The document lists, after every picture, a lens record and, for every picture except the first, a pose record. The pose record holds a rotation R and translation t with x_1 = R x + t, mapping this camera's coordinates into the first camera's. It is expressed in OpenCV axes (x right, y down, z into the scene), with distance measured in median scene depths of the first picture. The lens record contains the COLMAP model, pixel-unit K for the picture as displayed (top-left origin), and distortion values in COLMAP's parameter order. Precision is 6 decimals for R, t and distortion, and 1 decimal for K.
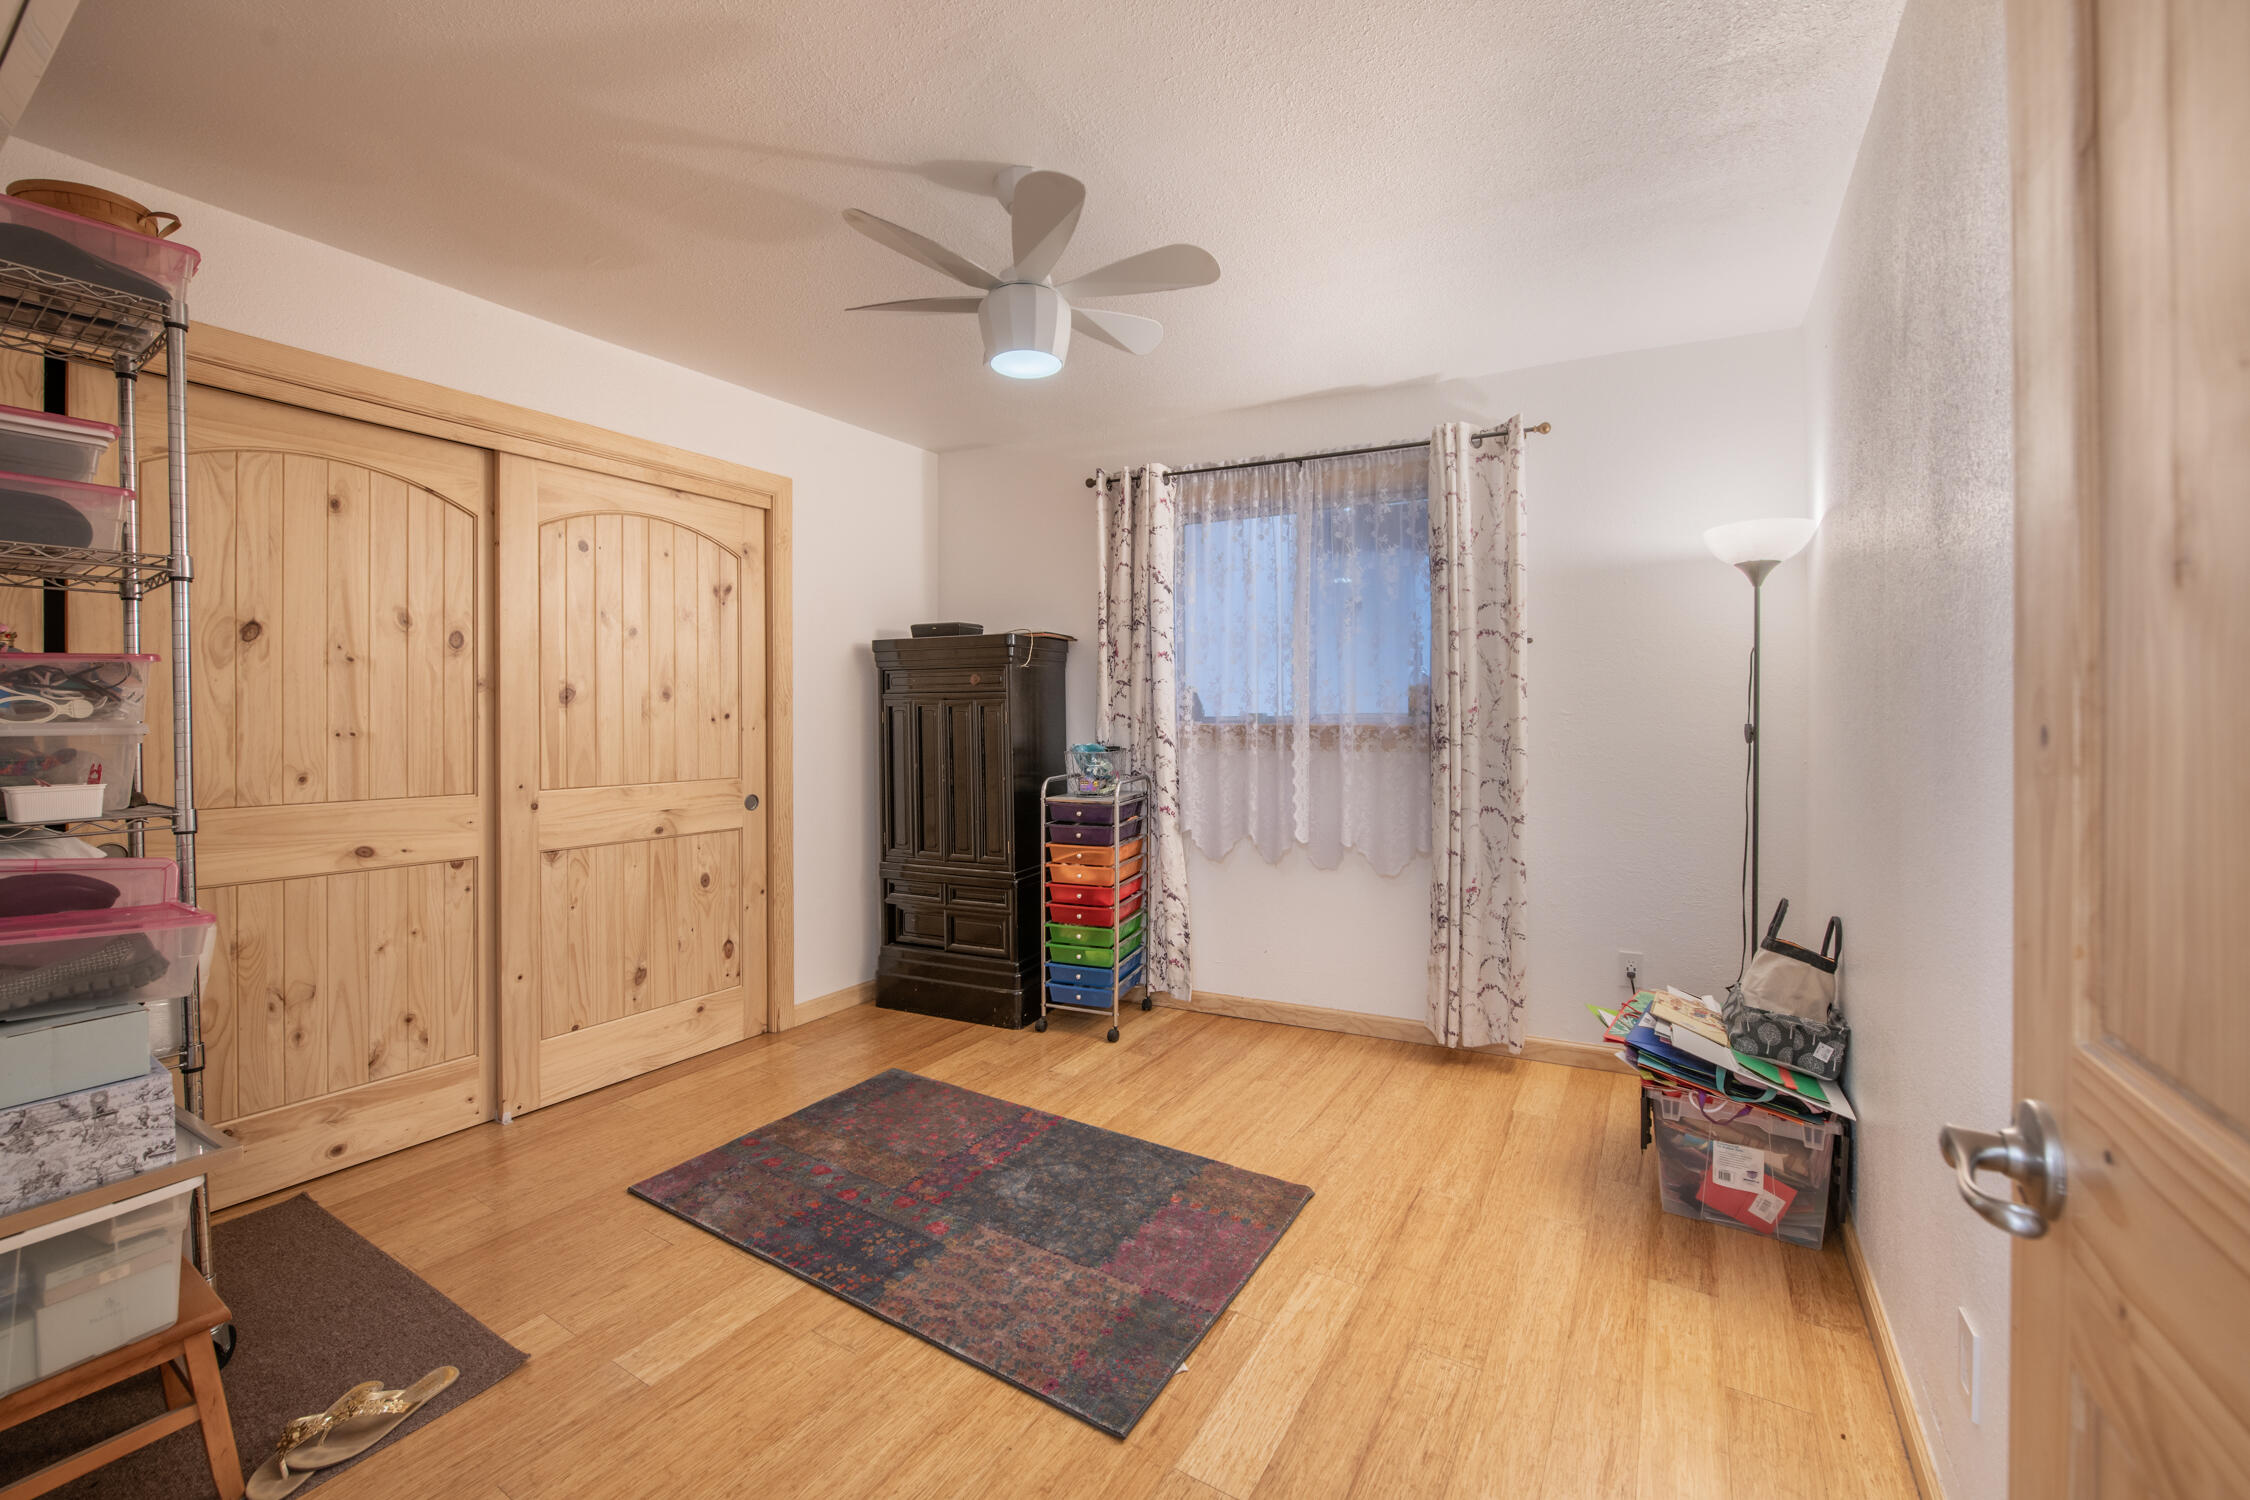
lens RADIAL K [[900.3, 0, 1132.9], [0, 900.3, 752.9], [0, 0, 1]] dist [0.000100, 0.000217]
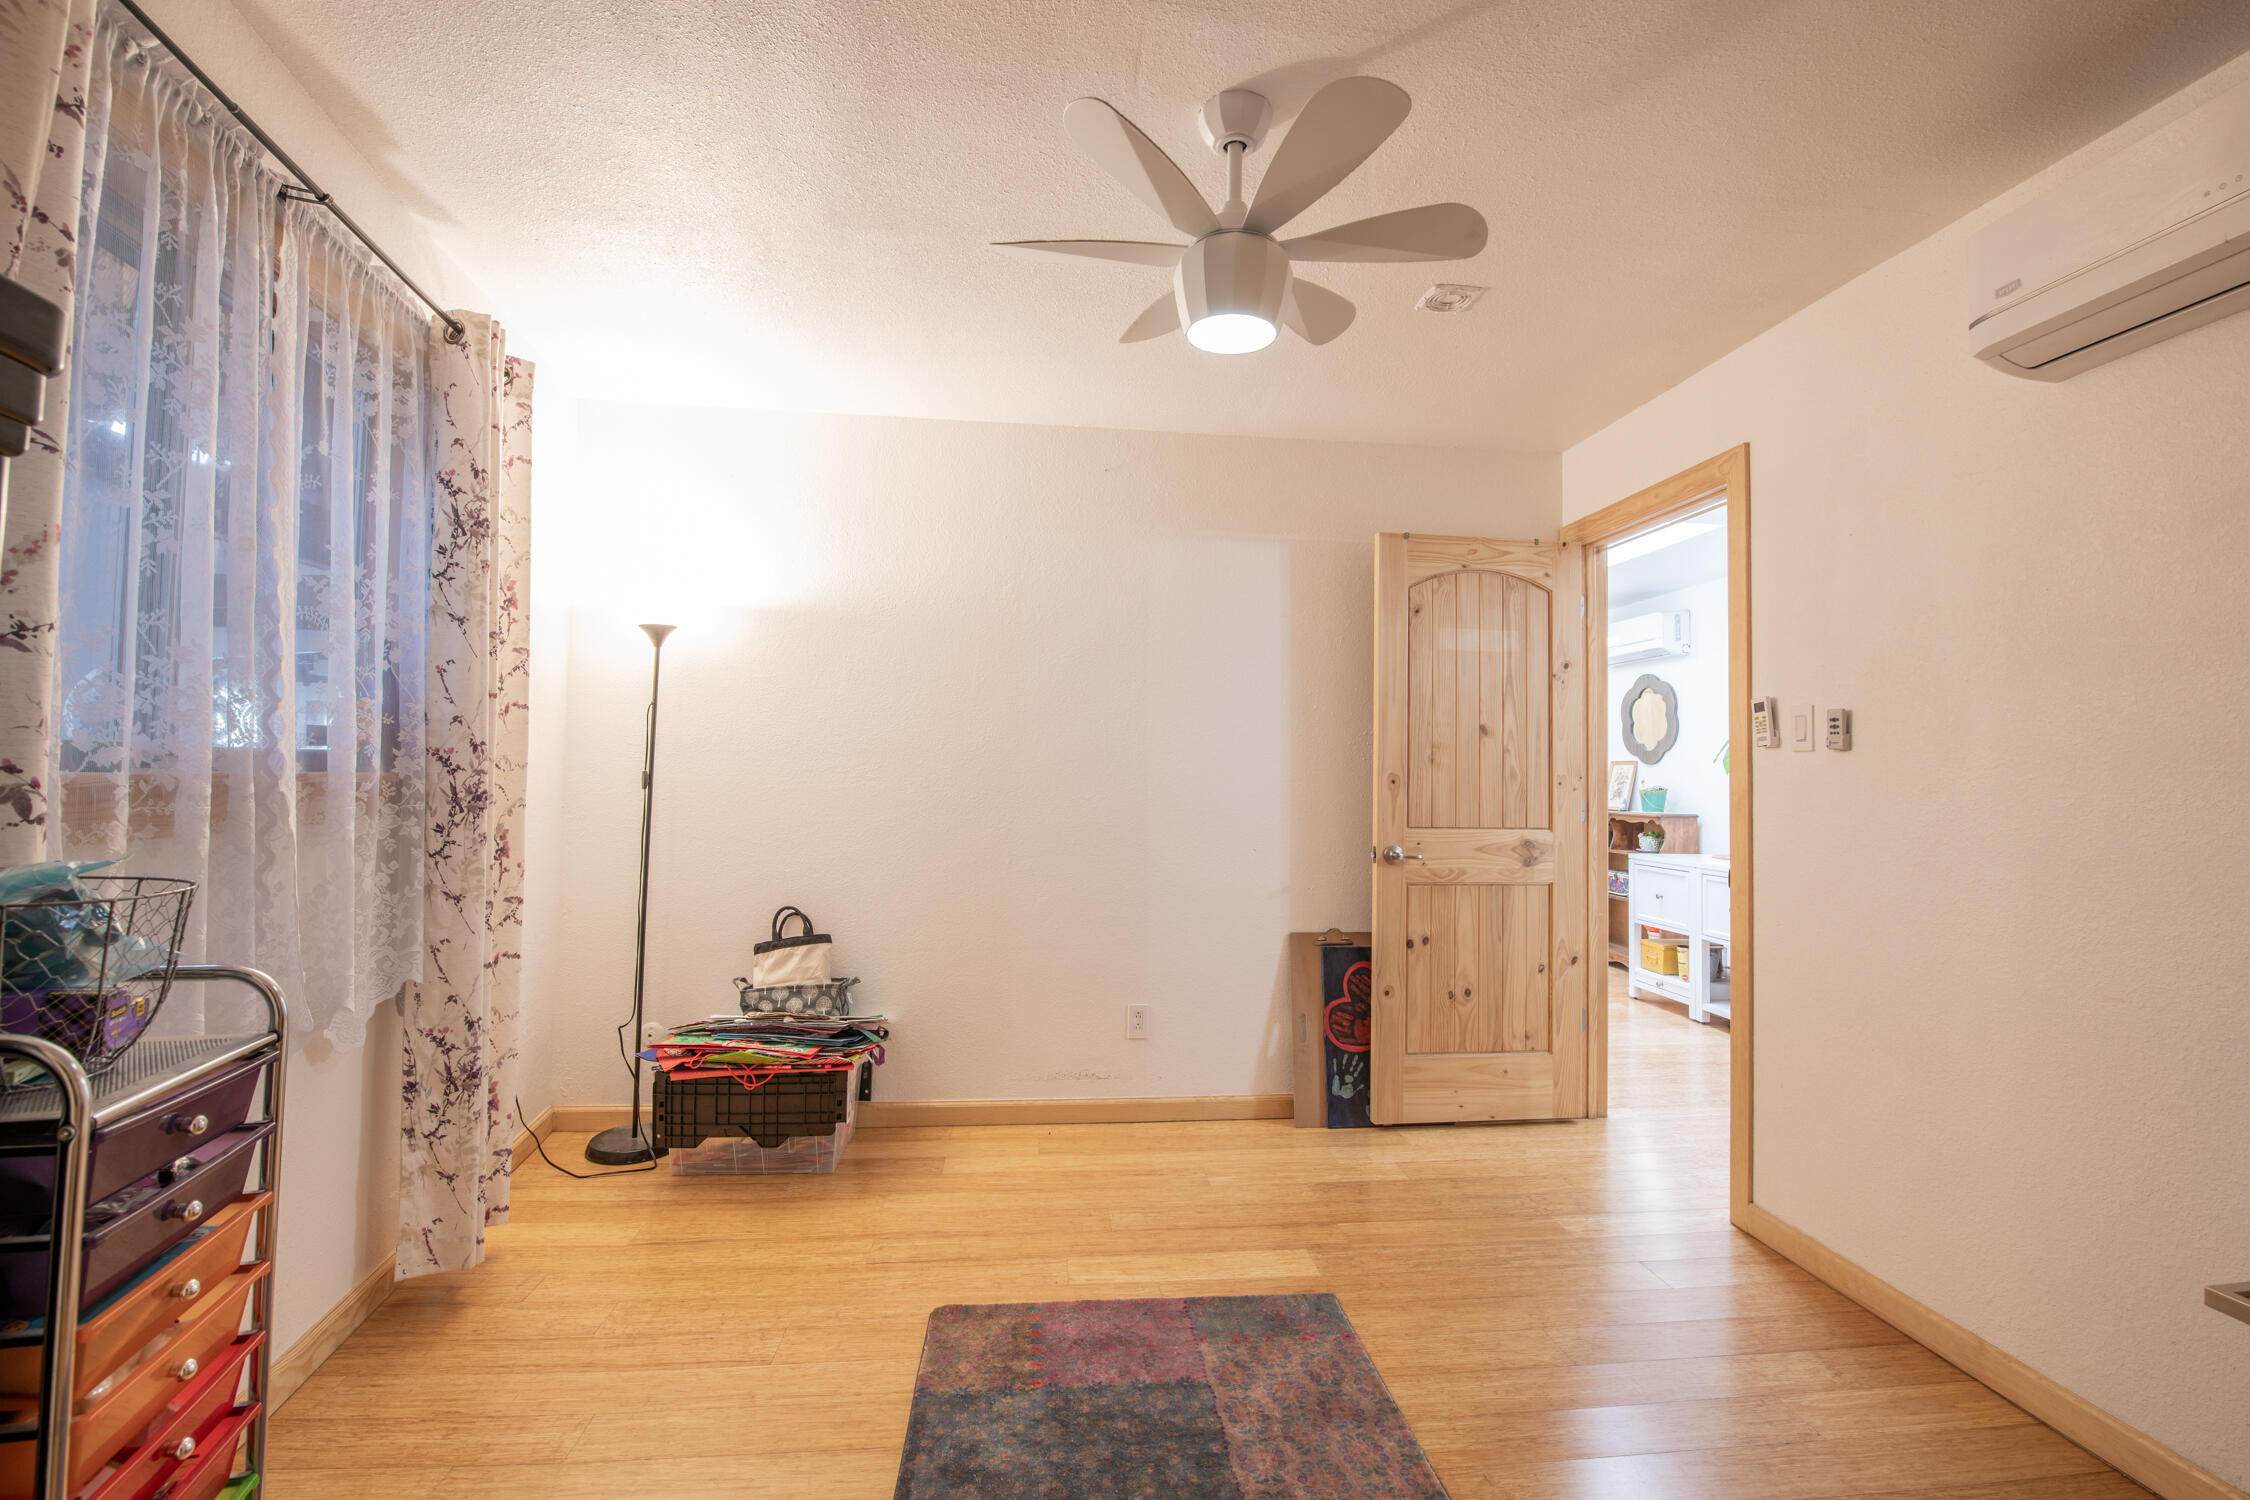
lens RADIAL K [[921.8, 0, 1124.7], [0, 921.8, 744.7], [0, 0, 1]] dist [0.001675, -0.000119]
pose [[-0.629259, 0.008434, 0.777150, -0.579986], [-0.016706, 0.999563, -0.024375, -0.050599], [-0.777016, -0.028321, -0.628843, 1.323231]]
